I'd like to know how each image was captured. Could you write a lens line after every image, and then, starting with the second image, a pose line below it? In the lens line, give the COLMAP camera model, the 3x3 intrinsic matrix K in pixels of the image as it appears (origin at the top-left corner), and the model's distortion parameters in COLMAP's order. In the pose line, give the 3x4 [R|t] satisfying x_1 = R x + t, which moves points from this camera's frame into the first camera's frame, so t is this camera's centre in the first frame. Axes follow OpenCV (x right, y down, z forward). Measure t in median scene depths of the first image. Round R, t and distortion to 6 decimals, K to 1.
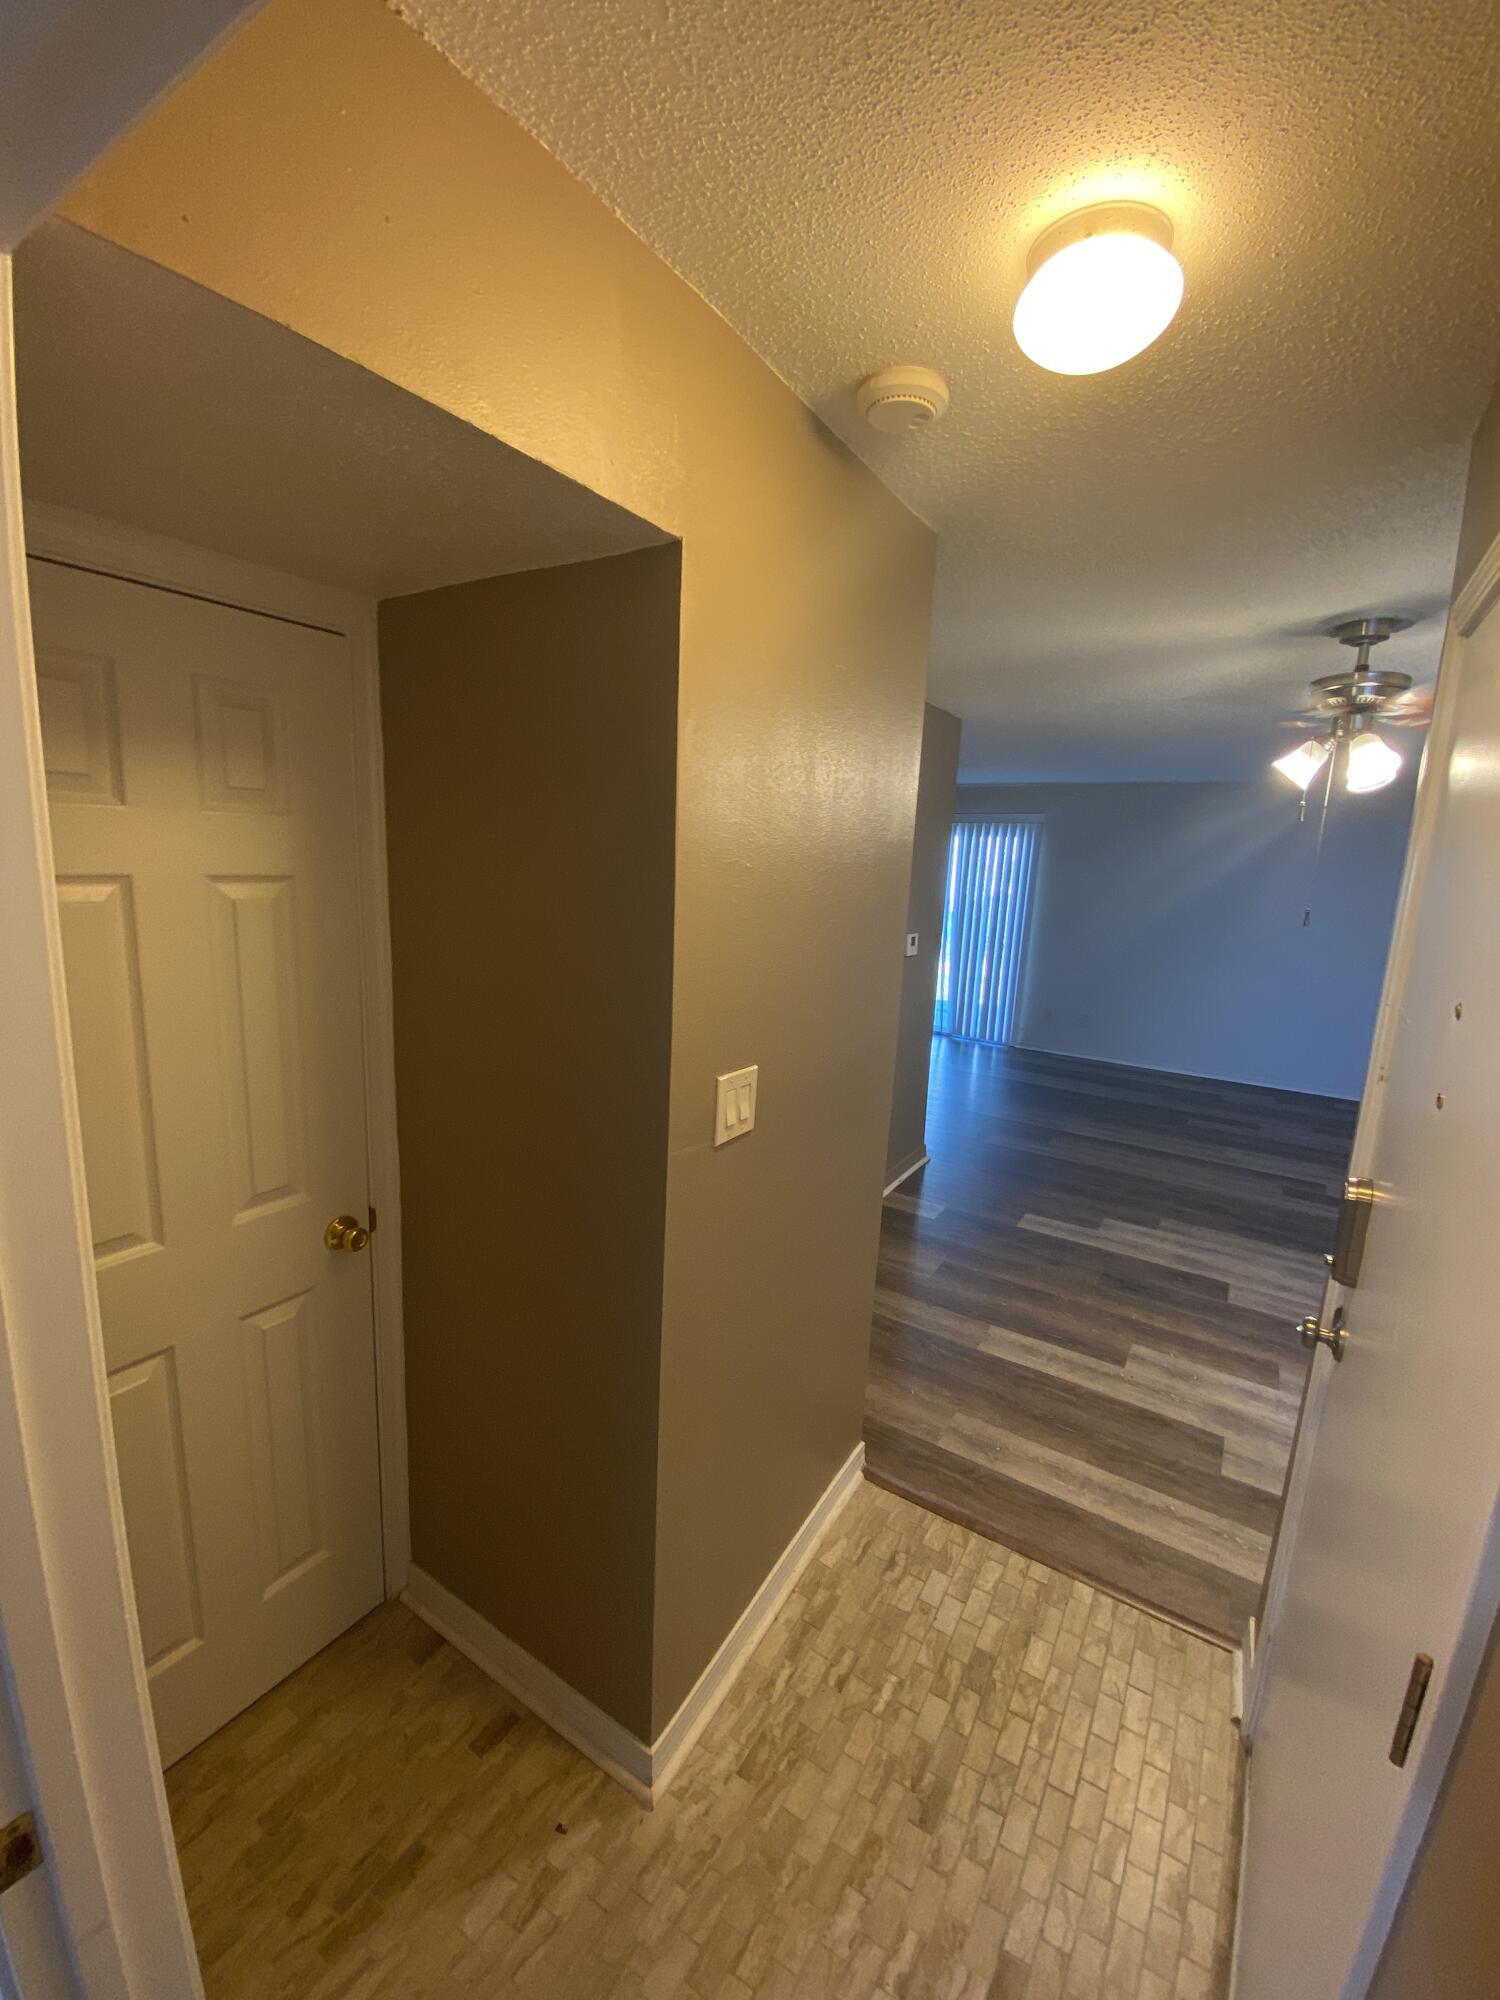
lens RADIAL K [[819.8, 0, 754.8], [0, 819.8, 1006.9], [0, 0, 1]] dist [-0.002849, -0.000137]
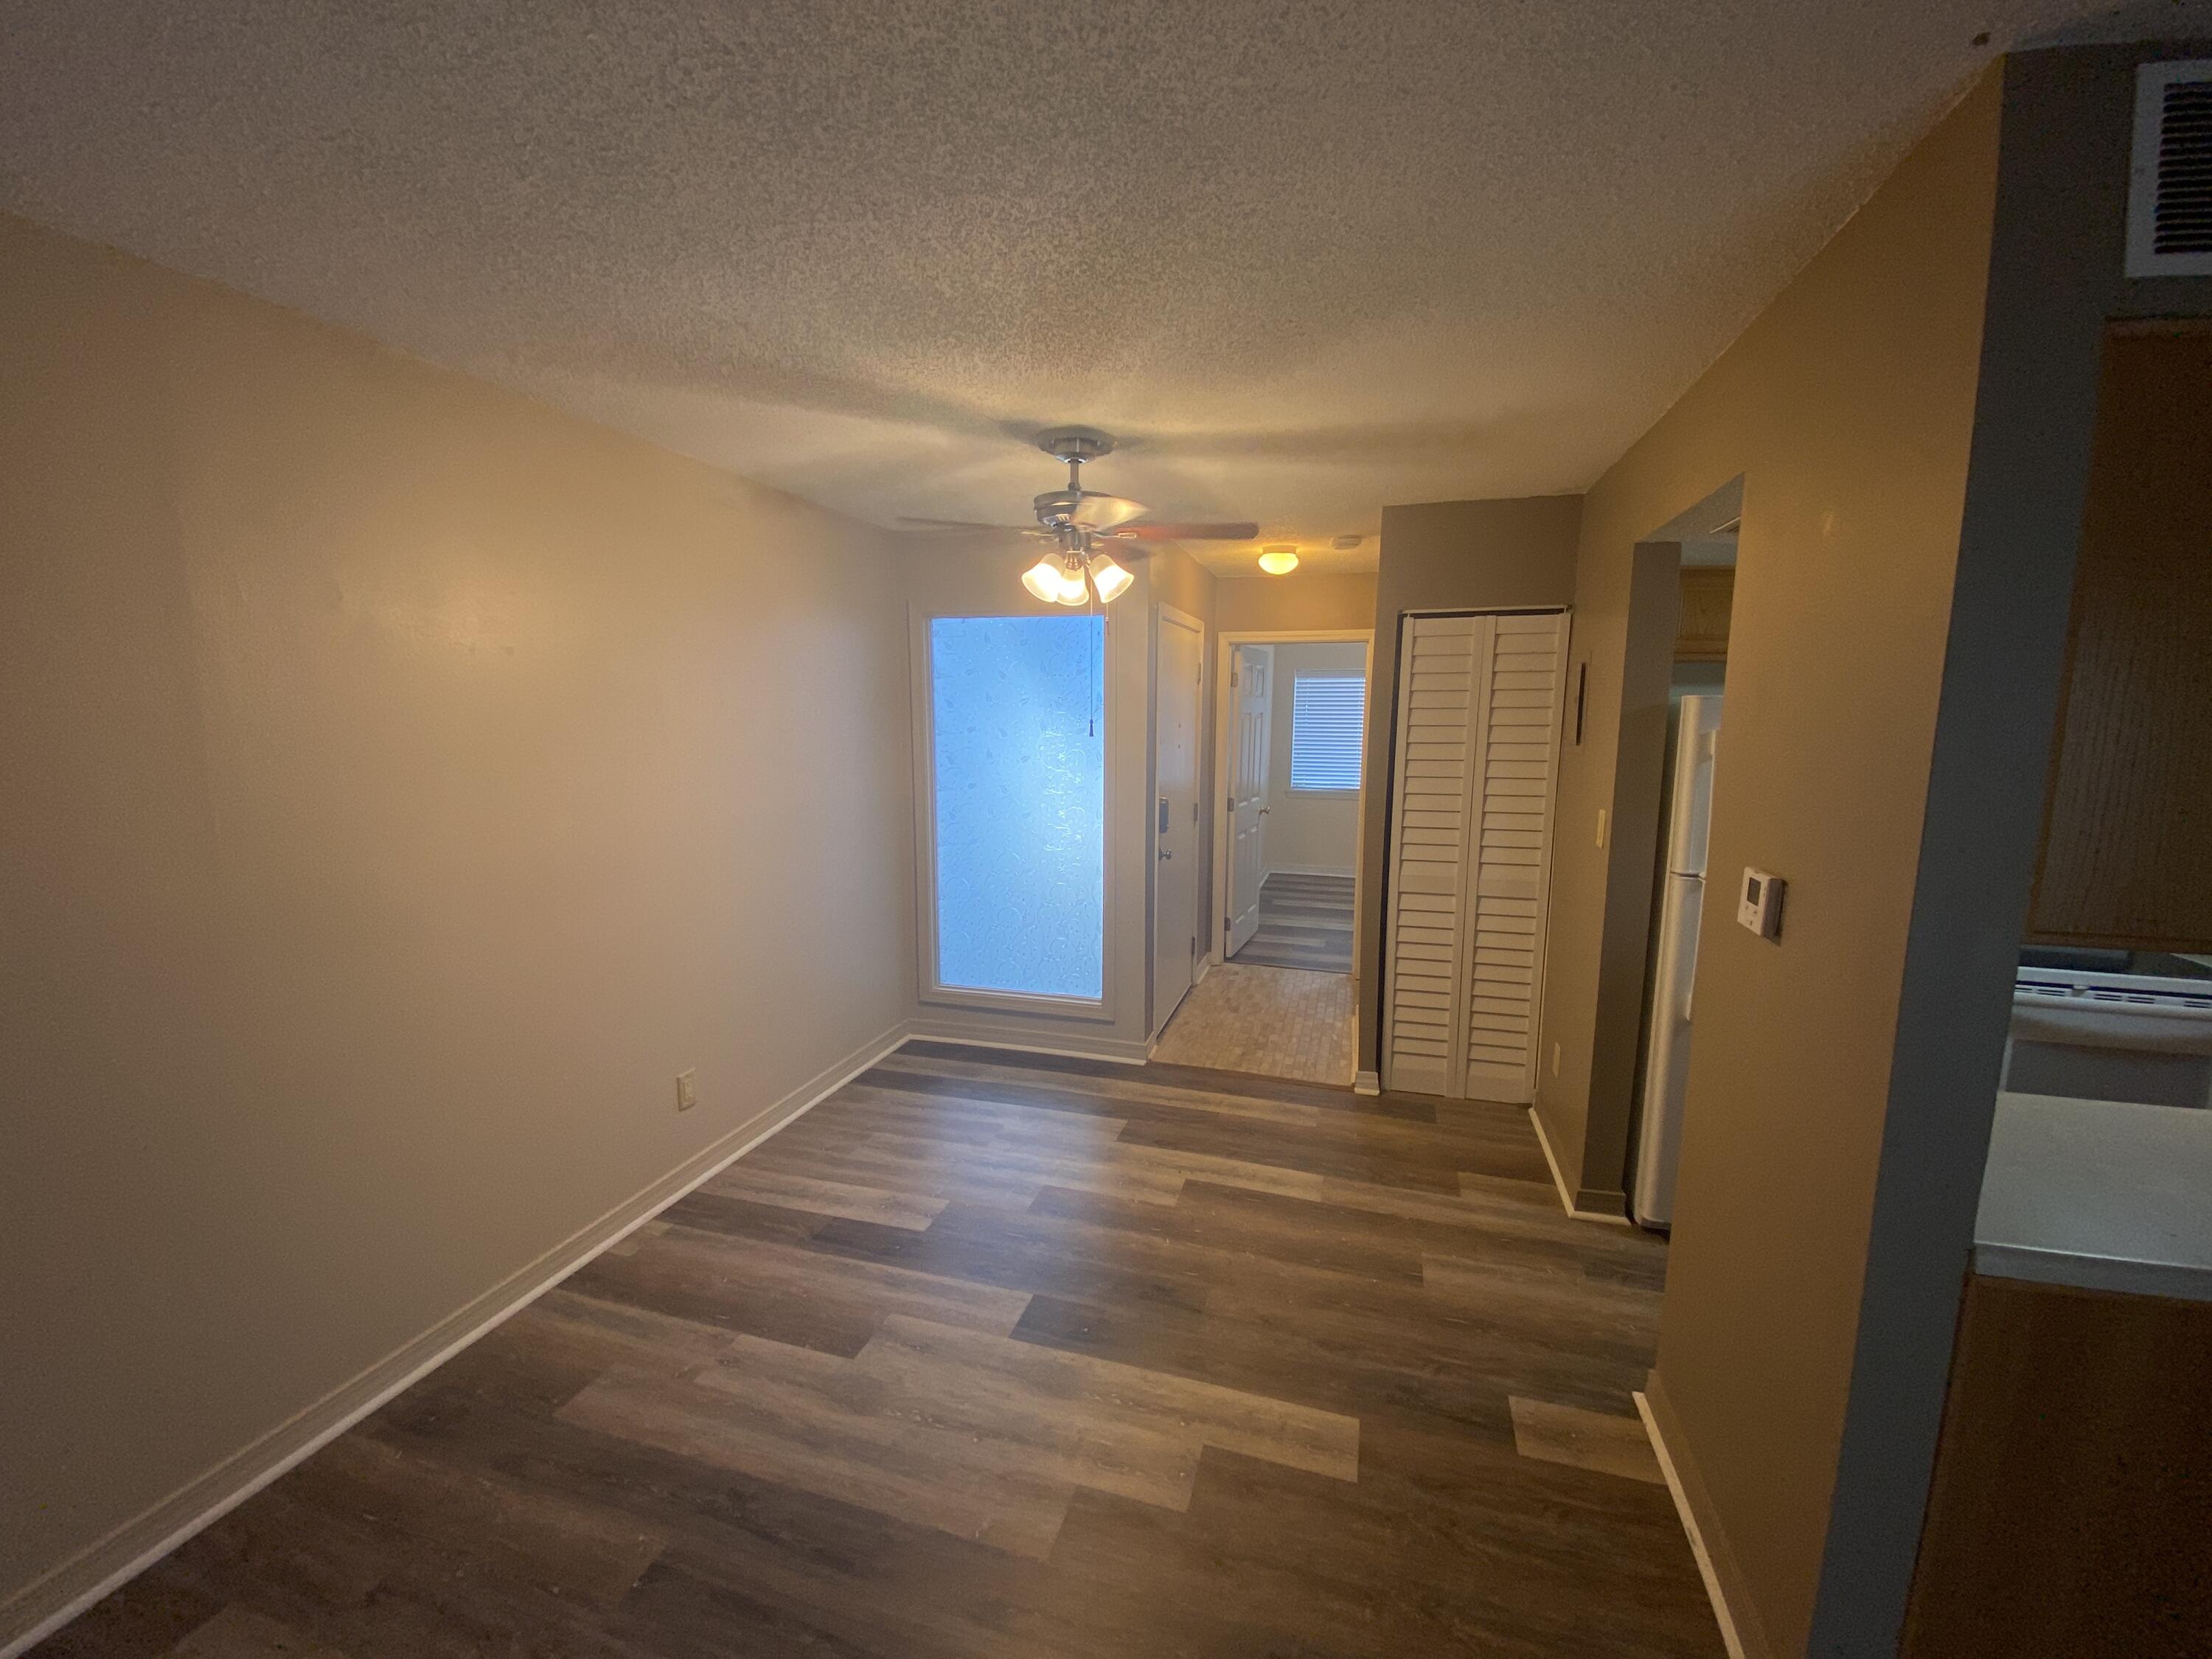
lens RADIAL K [[906.7, 0, 1105.6], [0, 906.7, 833.4], [0, 0, 1]] dist [-0.002849, -0.000137]
pose [[-0.962540, -0.021155, -0.270313, 0.864776], [-0.106354, 0.946513, 0.304634, -0.297836], [0.249410, 0.321972, -0.913307, 1.874402]]
